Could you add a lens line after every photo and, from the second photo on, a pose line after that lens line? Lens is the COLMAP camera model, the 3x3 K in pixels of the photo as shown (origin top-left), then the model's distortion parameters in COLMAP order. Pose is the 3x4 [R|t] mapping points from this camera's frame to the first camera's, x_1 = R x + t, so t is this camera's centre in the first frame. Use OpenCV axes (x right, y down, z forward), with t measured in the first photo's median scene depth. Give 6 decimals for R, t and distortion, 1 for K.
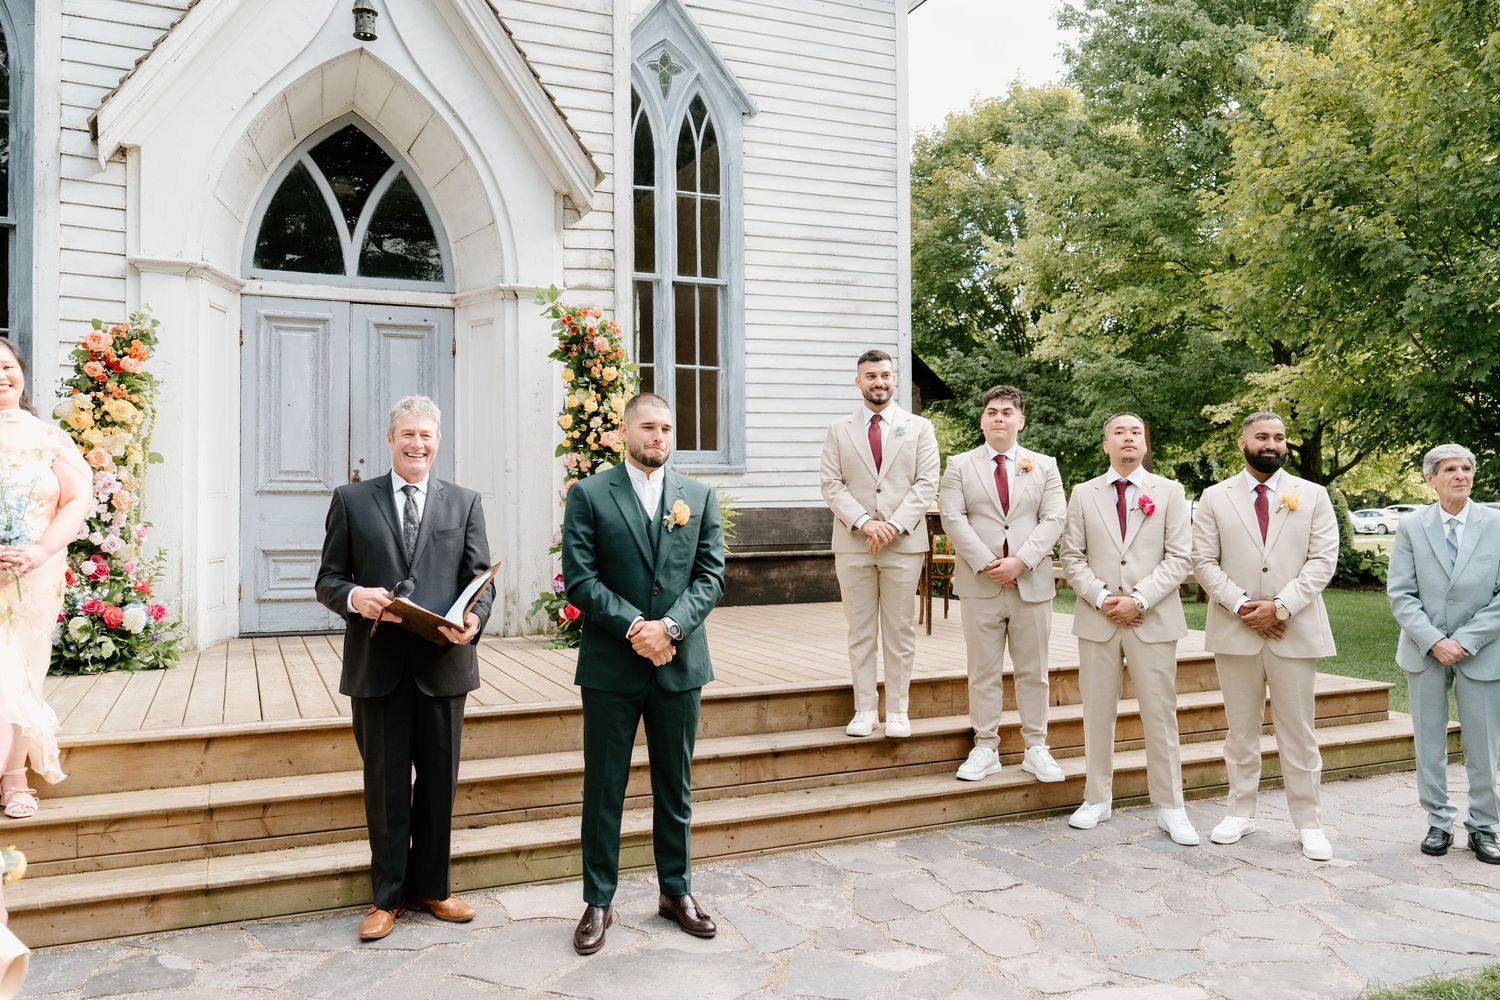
lens RADIAL K [[1154.3, 0, 741.5], [0, 1154.3, 490.6], [0, 0, 1]] dist [0.002885, -0.006534]
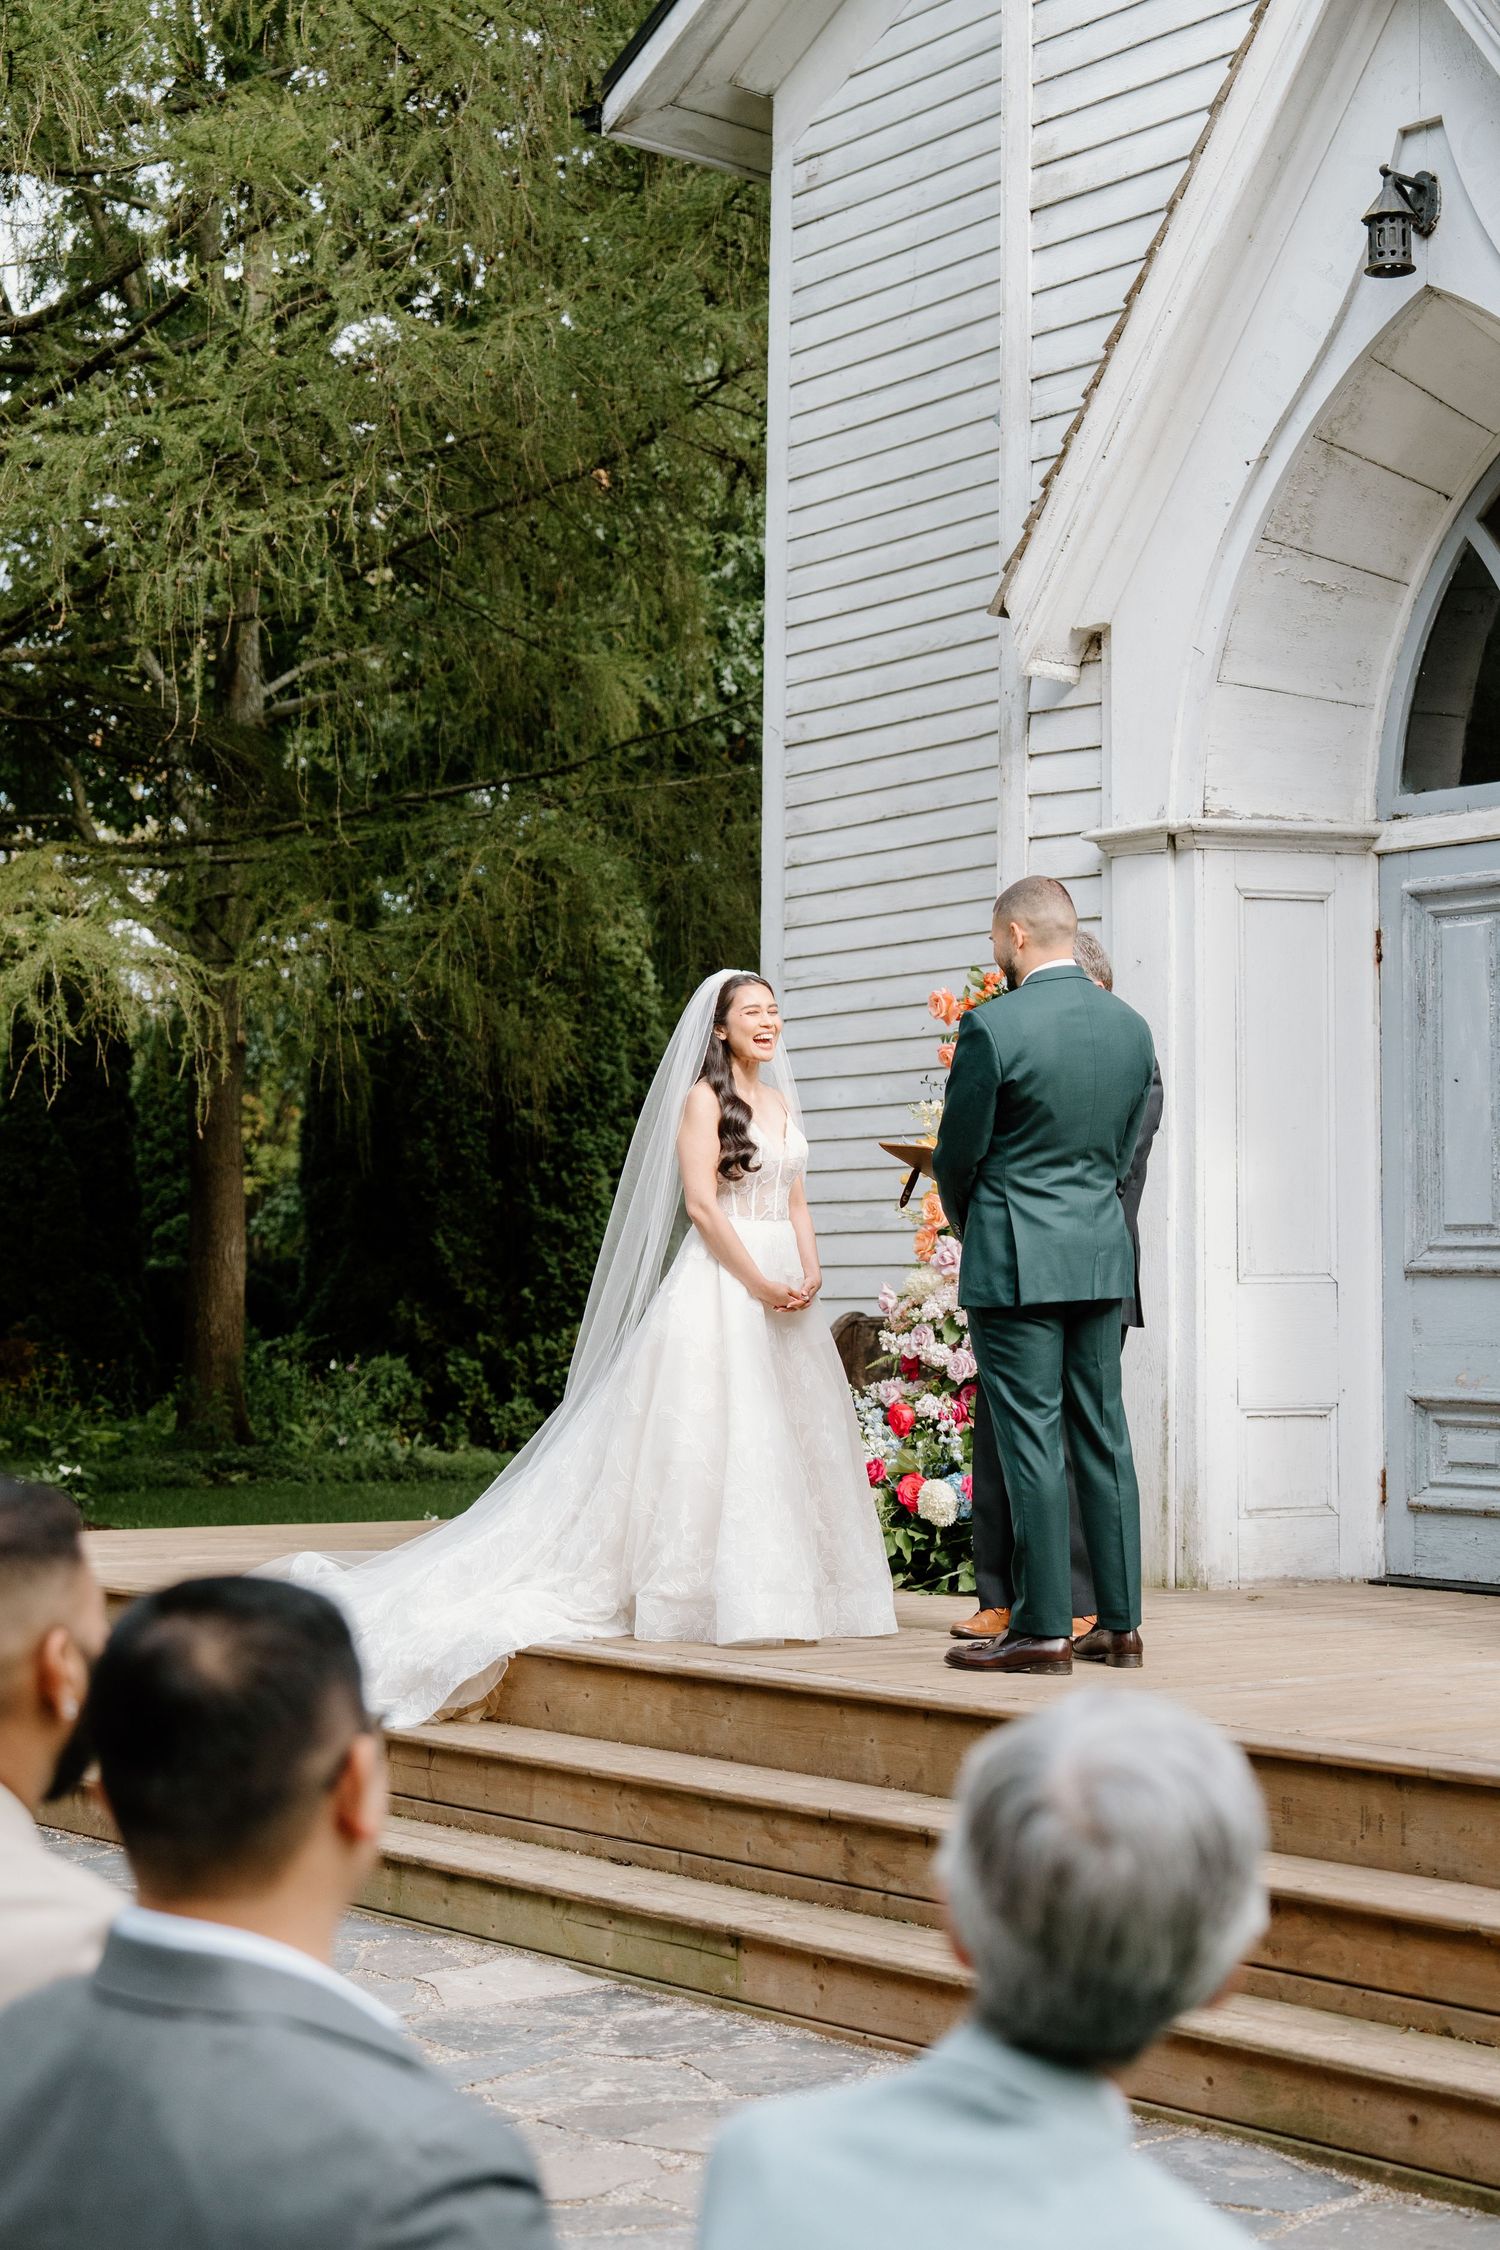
lens RADIAL K [[3452.8, 0, 739.7], [0, 3452.8, 1106.0], [0, 0, 1]] dist [0.037486, 0.000000]
pose [[0.276493, -0.056239, -0.959369, 0.842997], [0.002653, 0.998327, -0.057758, 0.013917], [0.961012, 0.013424, 0.276180, 0.353578]]
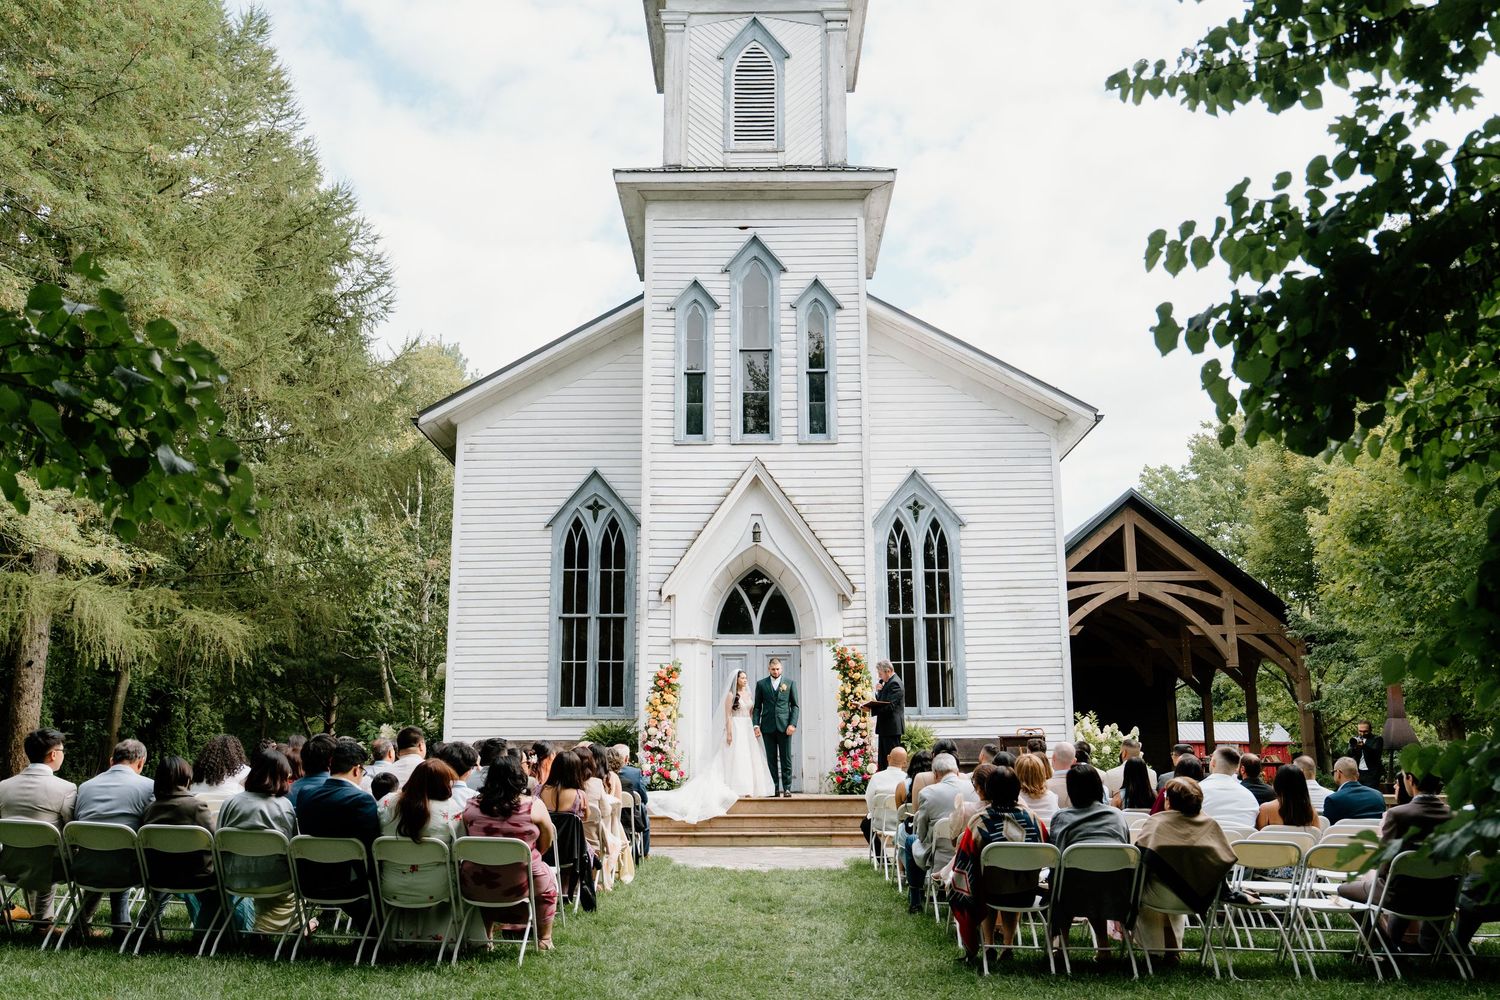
lens RADIAL K [[1318.8, 0, 742.8], [0, 1318.8, 489.4], [0, 0, 1]] dist [-0.027347, 0.021794]
pose [[0.914819, -0.081622, -0.395531, 0.725381], [0.004177, 0.981224, -0.192824, 0.038575], [0.403843, 0.174747, 0.897983, -1.472017]]
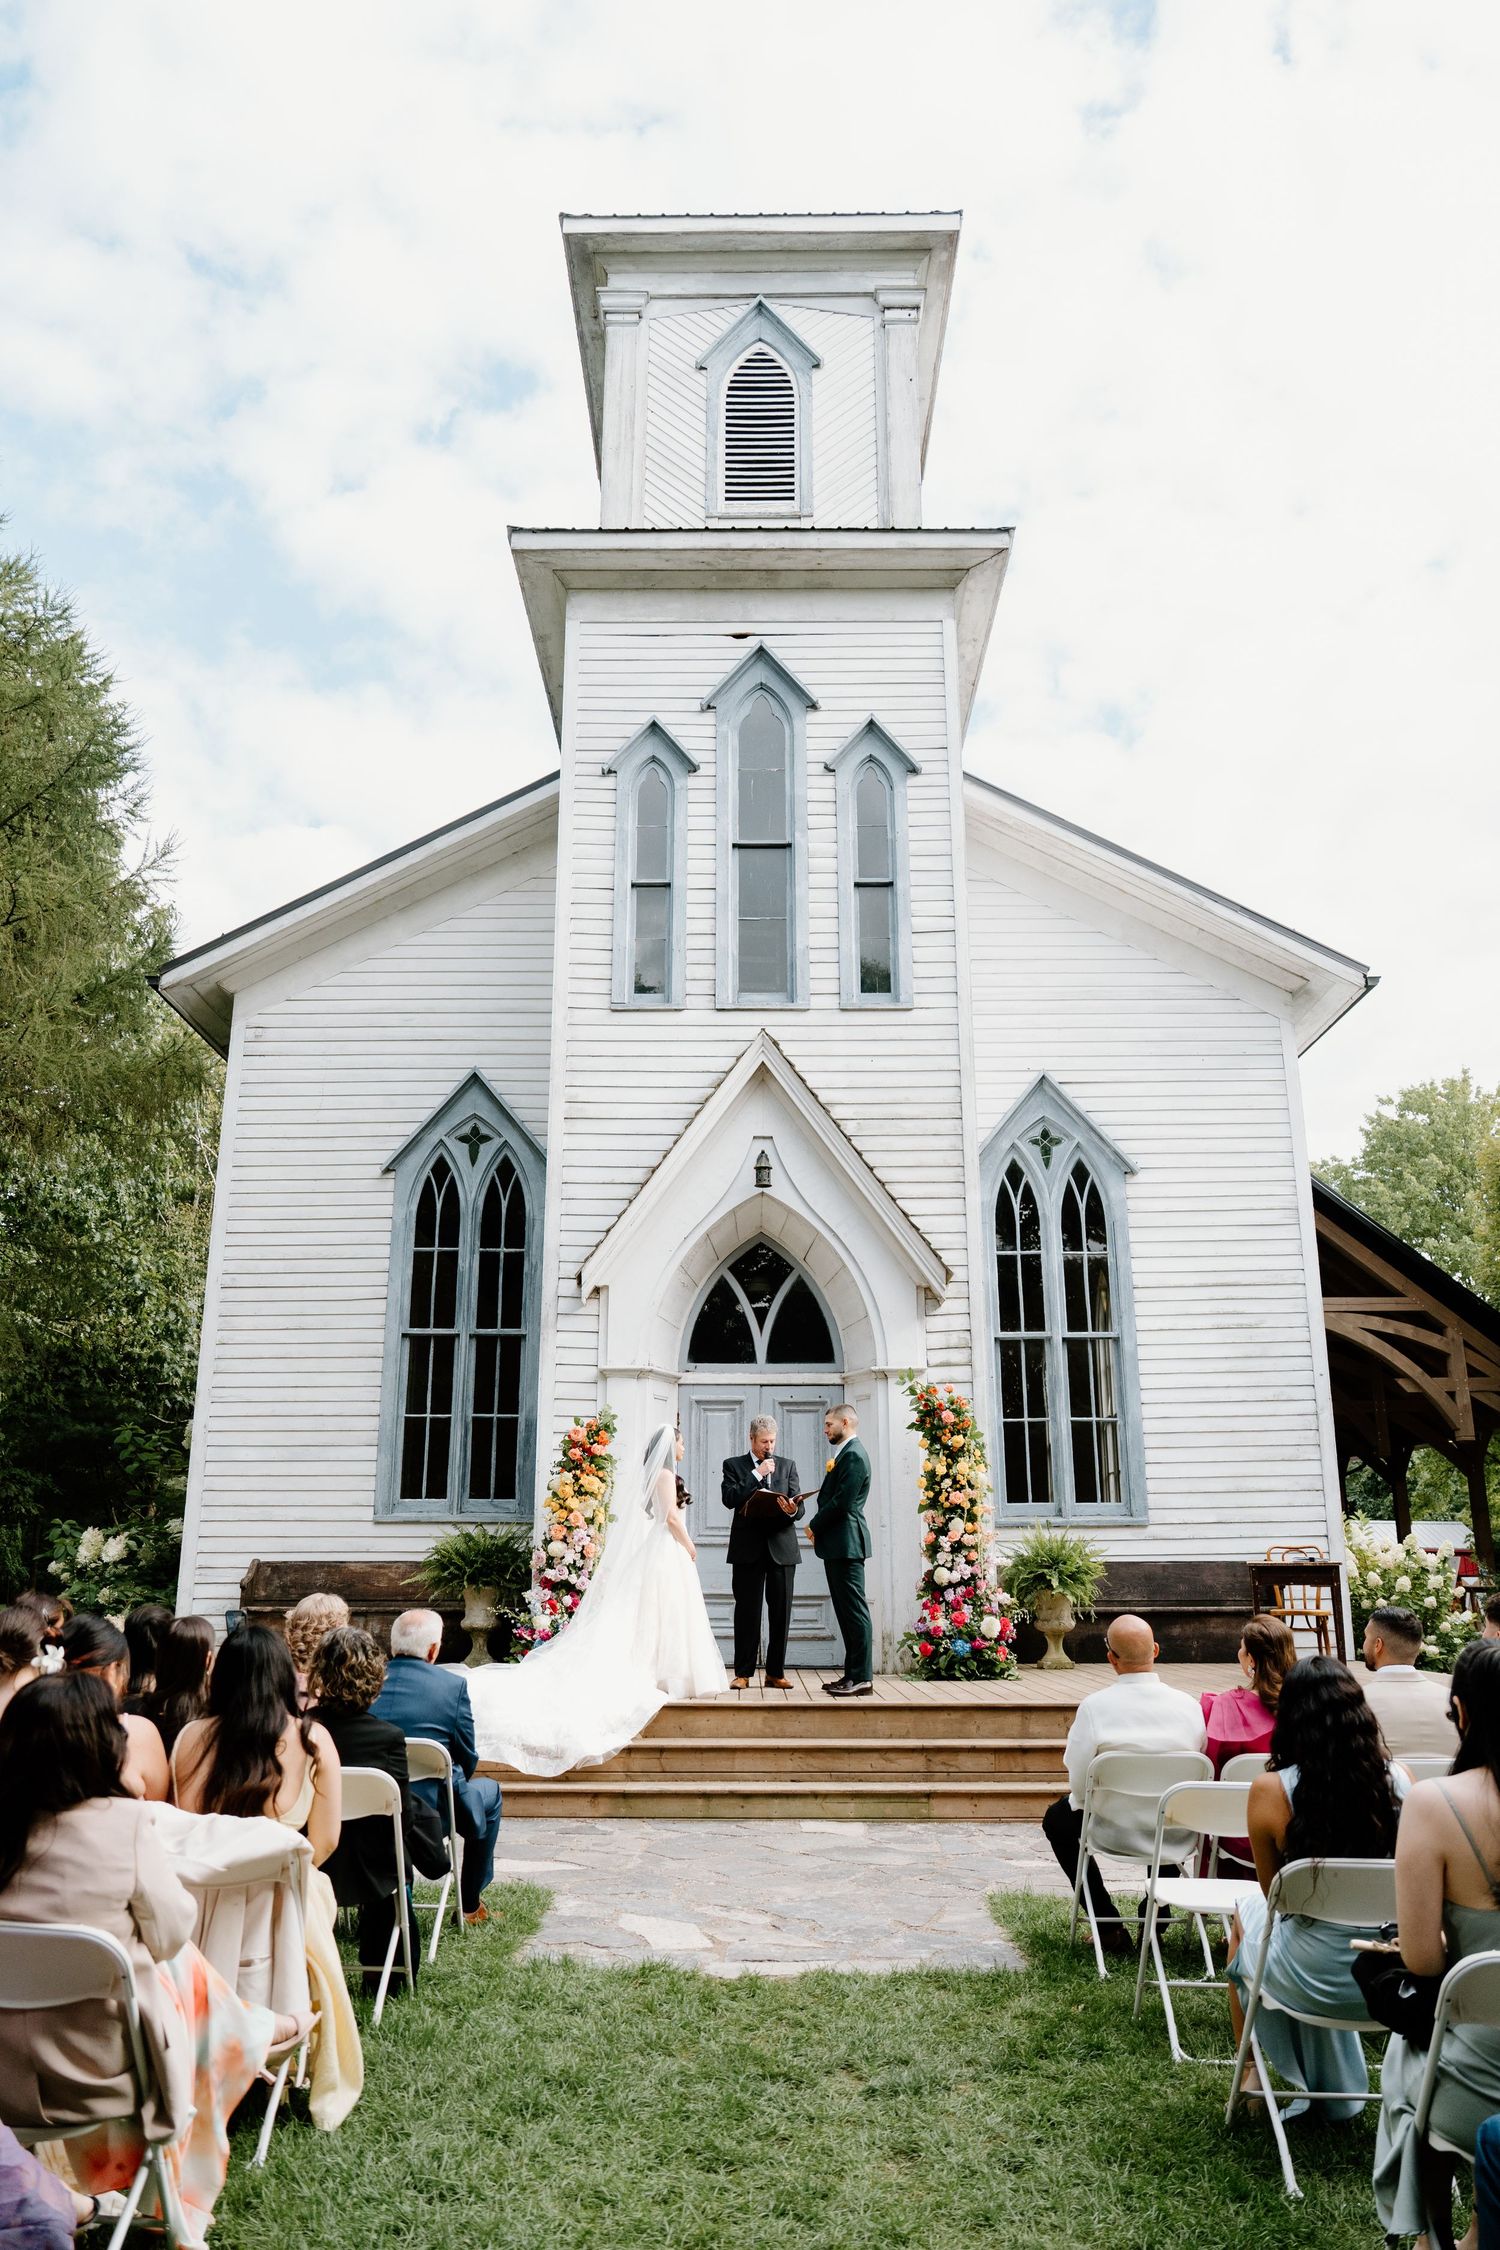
lens RADIAL K [[1599.2, 0, 738.5], [0, 1599.2, 1123.5], [0, 0, 1]] dist [-0.030098, 0.014214]
pose [[0.915165, -0.103260, -0.389629, 0.340889], [-0.000311, 0.966448, -0.256861, 0.003986], [0.403079, 0.235191, 0.884427, -0.594335]]
